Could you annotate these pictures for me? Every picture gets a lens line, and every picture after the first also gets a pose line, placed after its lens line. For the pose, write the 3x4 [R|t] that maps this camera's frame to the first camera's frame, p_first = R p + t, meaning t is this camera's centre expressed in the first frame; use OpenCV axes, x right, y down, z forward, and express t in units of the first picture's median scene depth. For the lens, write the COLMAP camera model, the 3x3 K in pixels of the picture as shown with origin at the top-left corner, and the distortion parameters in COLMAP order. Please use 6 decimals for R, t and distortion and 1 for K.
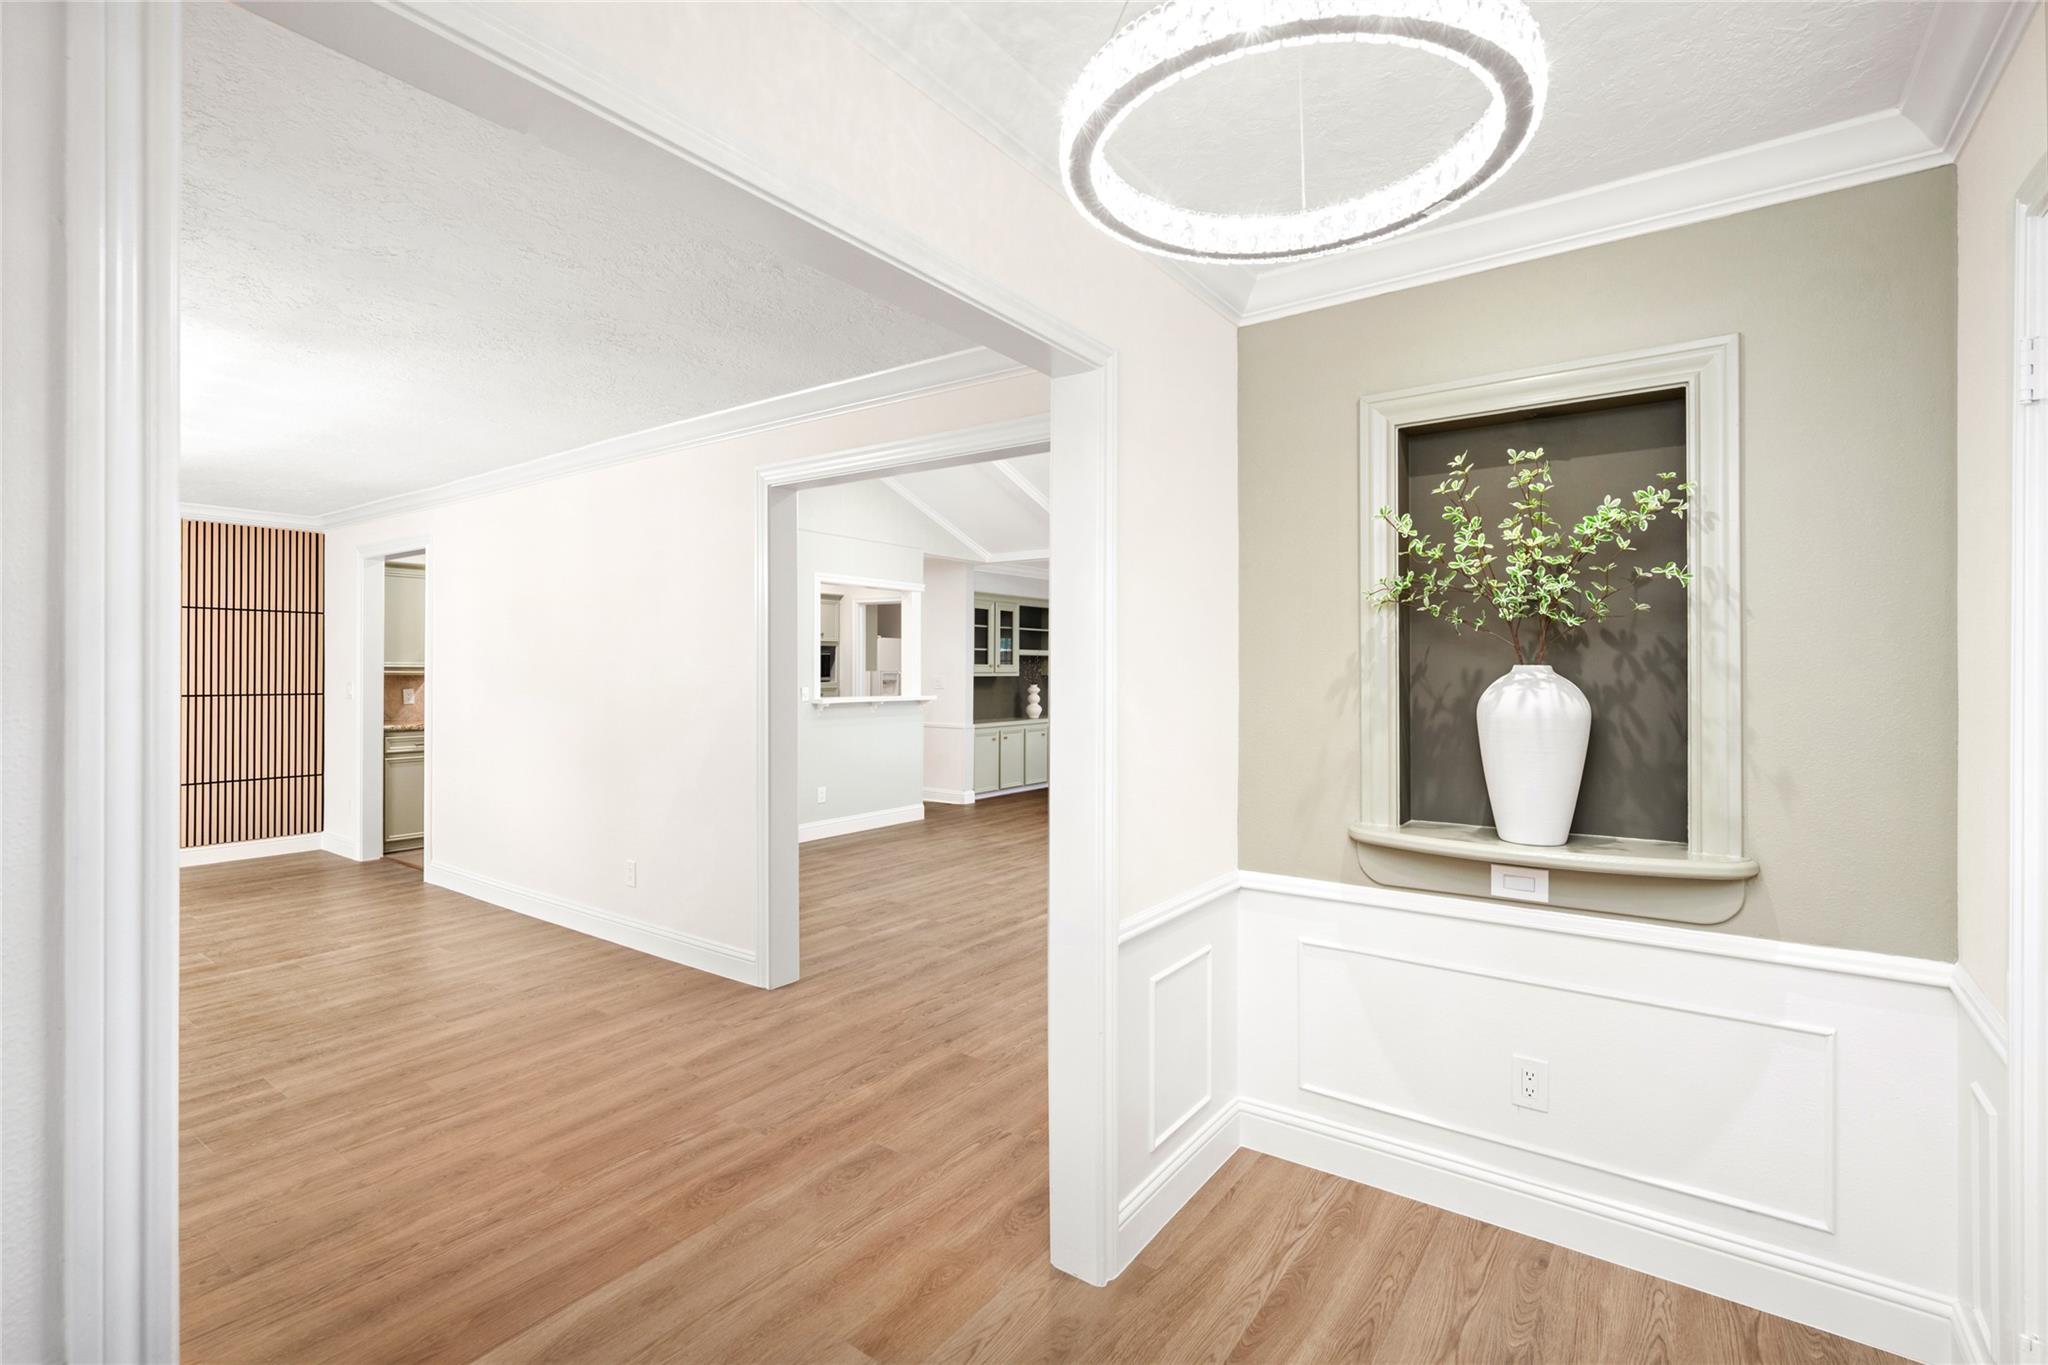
lens RADIAL K [[930.0, 0, 1027.2], [0, 930.0, 666.5], [0, 0, 1]] dist [-0.004038, 0.001844]
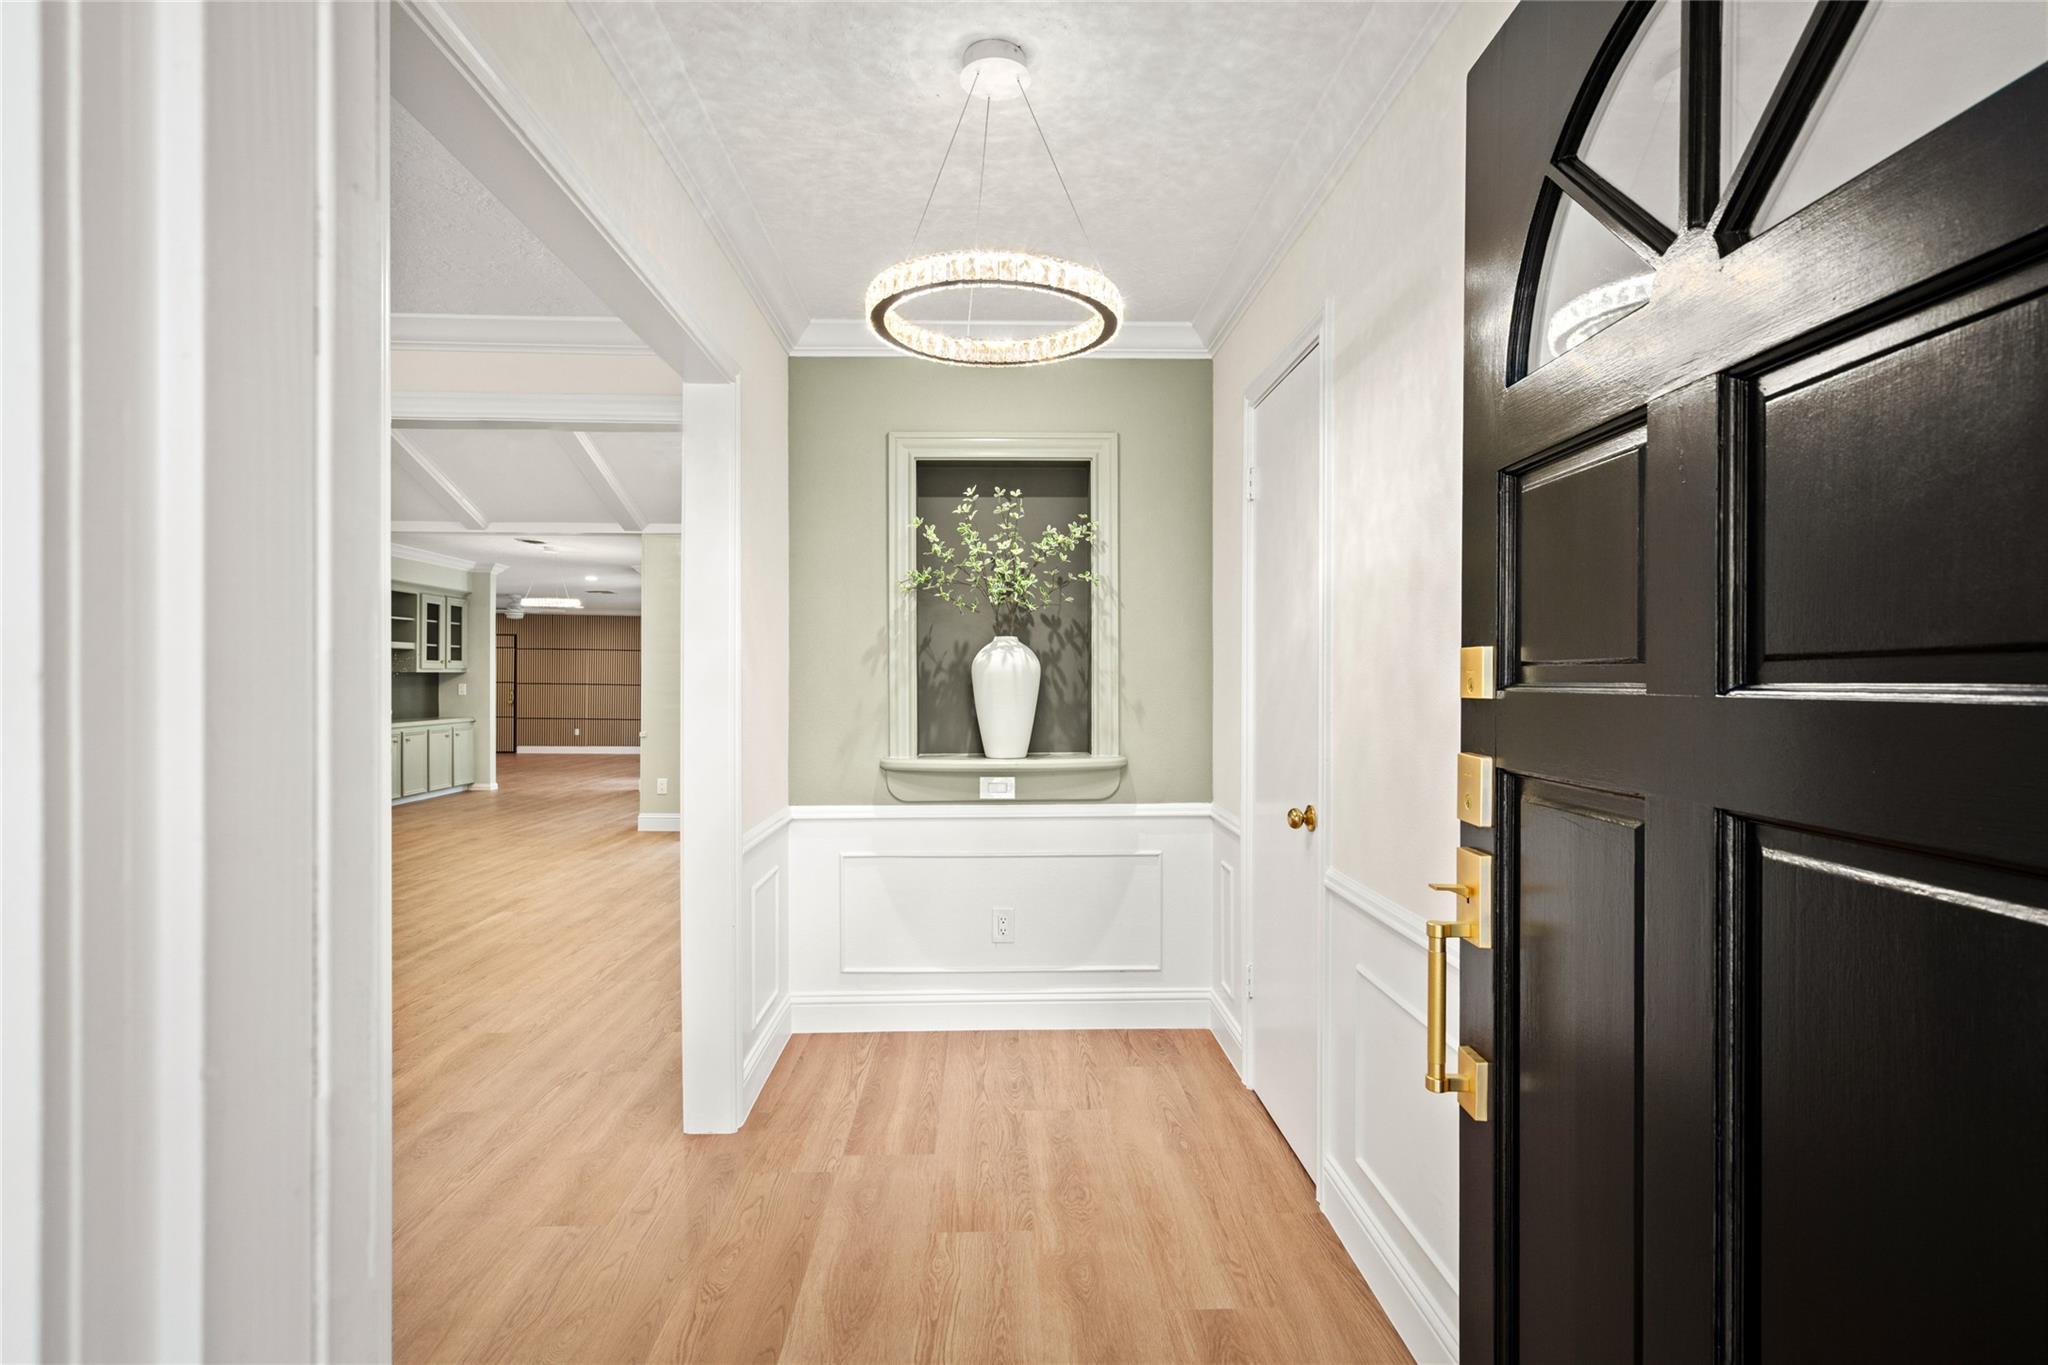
lens RADIAL K [[982.0, 0, 1022.2], [0, 982.0, 684.4], [0, 0, 1]] dist [0.002229, -0.000585]
pose [[0.789278, -0.003399, 0.614027, -0.352670], [-0.000074, 0.999984, 0.005631, 0.059504], [-0.614036, -0.004490, 0.789265, -0.214650]]
